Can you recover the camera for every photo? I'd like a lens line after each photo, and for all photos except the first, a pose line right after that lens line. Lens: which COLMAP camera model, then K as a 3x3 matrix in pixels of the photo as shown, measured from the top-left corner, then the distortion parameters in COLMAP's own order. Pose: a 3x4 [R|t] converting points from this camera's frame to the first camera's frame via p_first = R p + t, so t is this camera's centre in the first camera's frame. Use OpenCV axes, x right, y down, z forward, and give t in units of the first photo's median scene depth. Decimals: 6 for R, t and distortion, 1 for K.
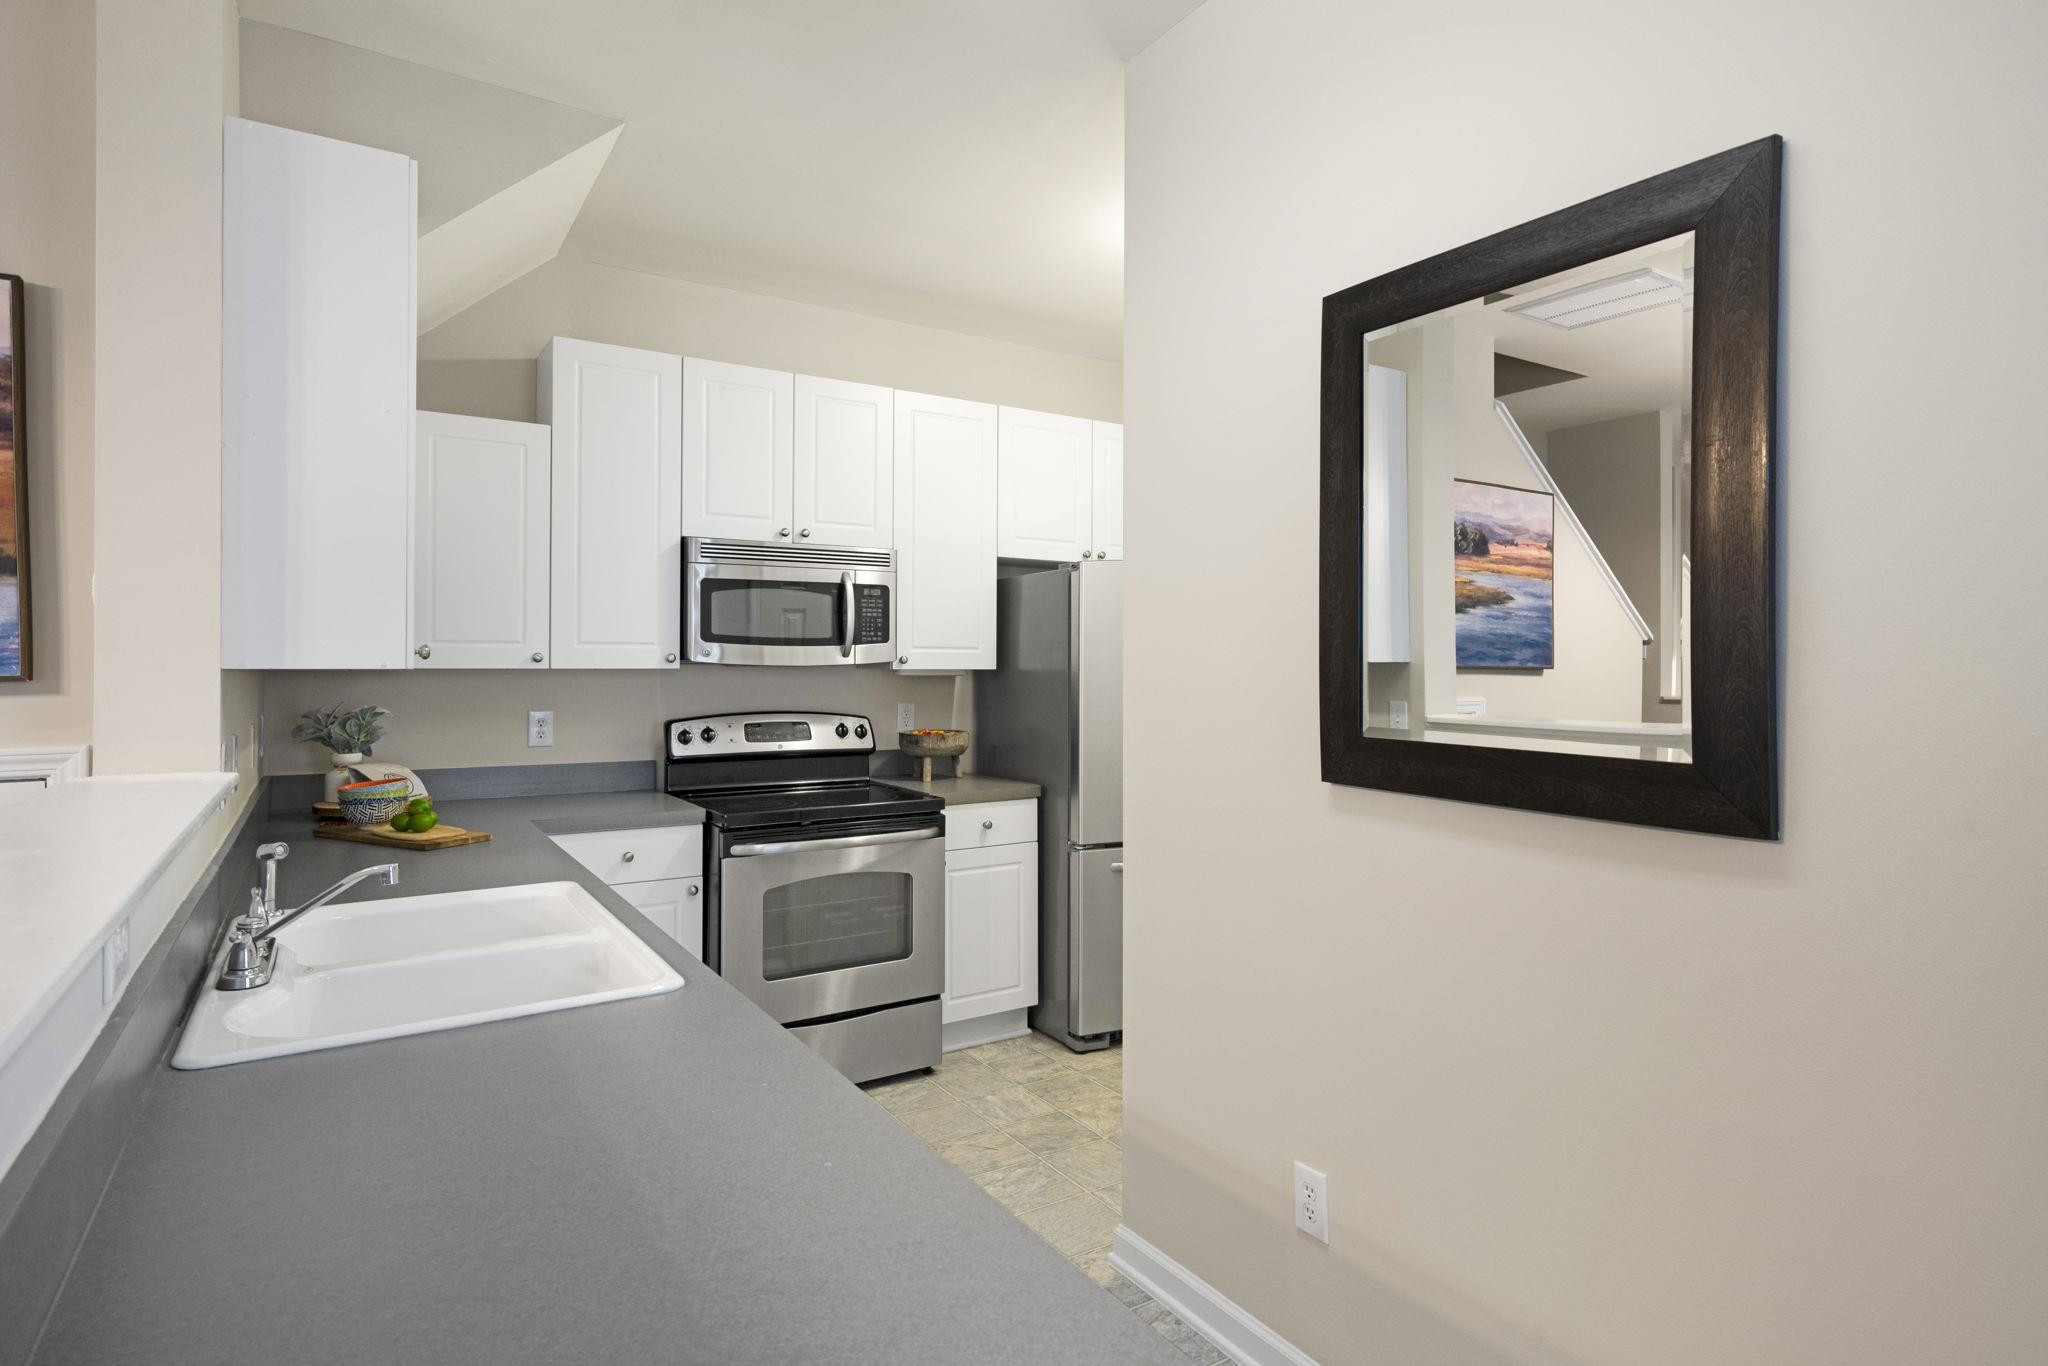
lens RADIAL K [[1086.2, 0, 1027.9], [0, 1086.2, 671.3], [0, 0, 1]] dist [-0.001366, 0.002965]
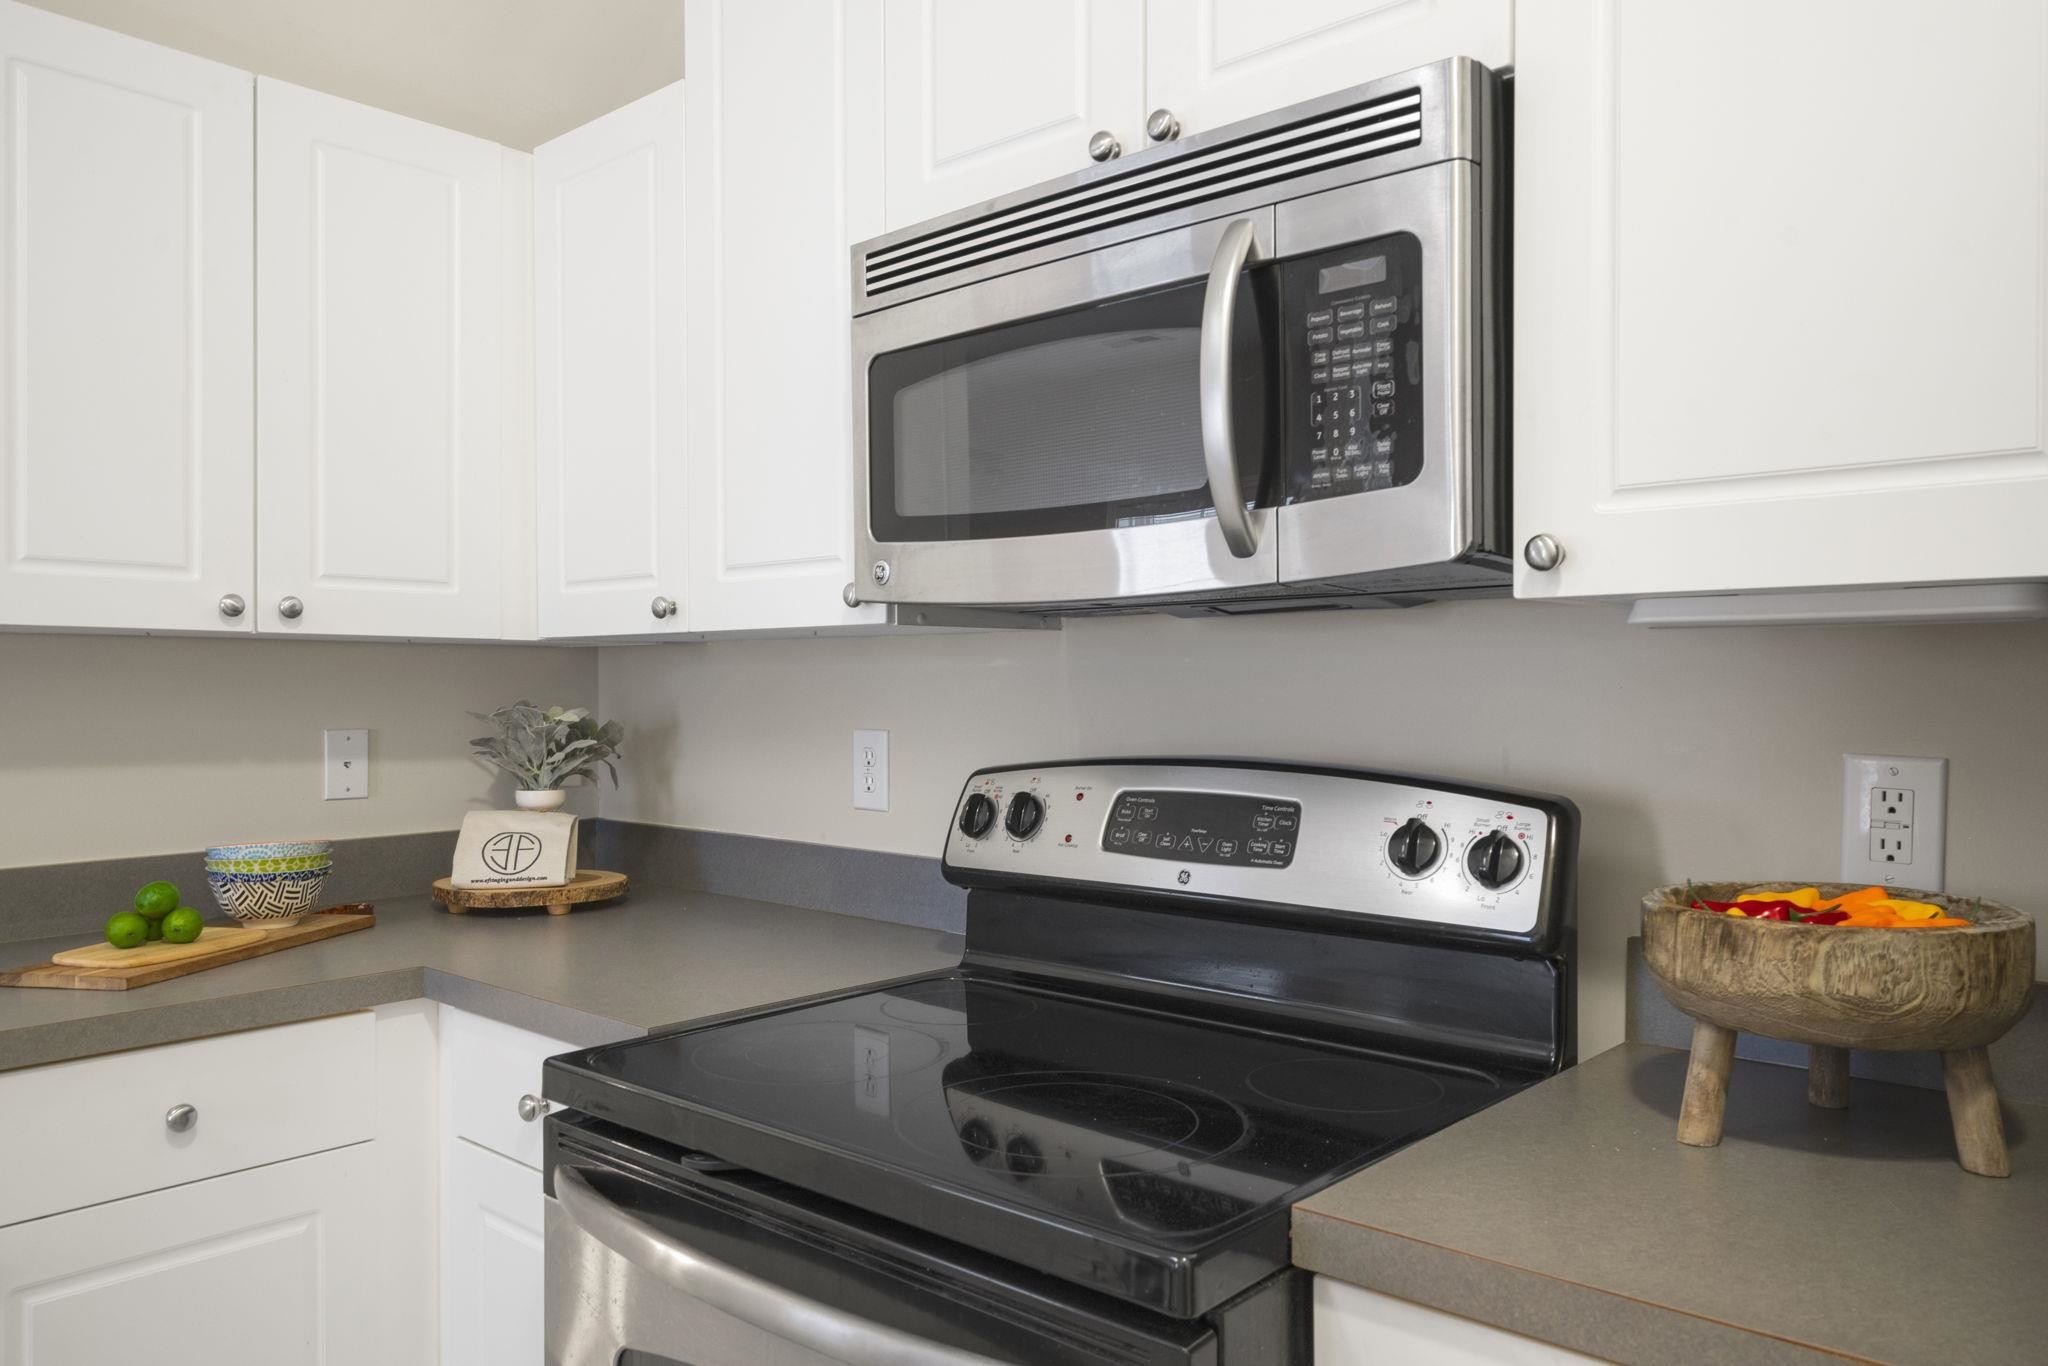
lens RADIAL K [[1483.0, 0, 1026.7], [0, 1483.0, 691.7], [0, 0, 1]] dist [0.004476, 0.008697]
pose [[0.247218, 0.003058, -0.968955, 0.161055], [-0.001641, 0.999995, 0.002737, 0.018118], [0.968958, 0.000914, 0.247222, 0.889878]]
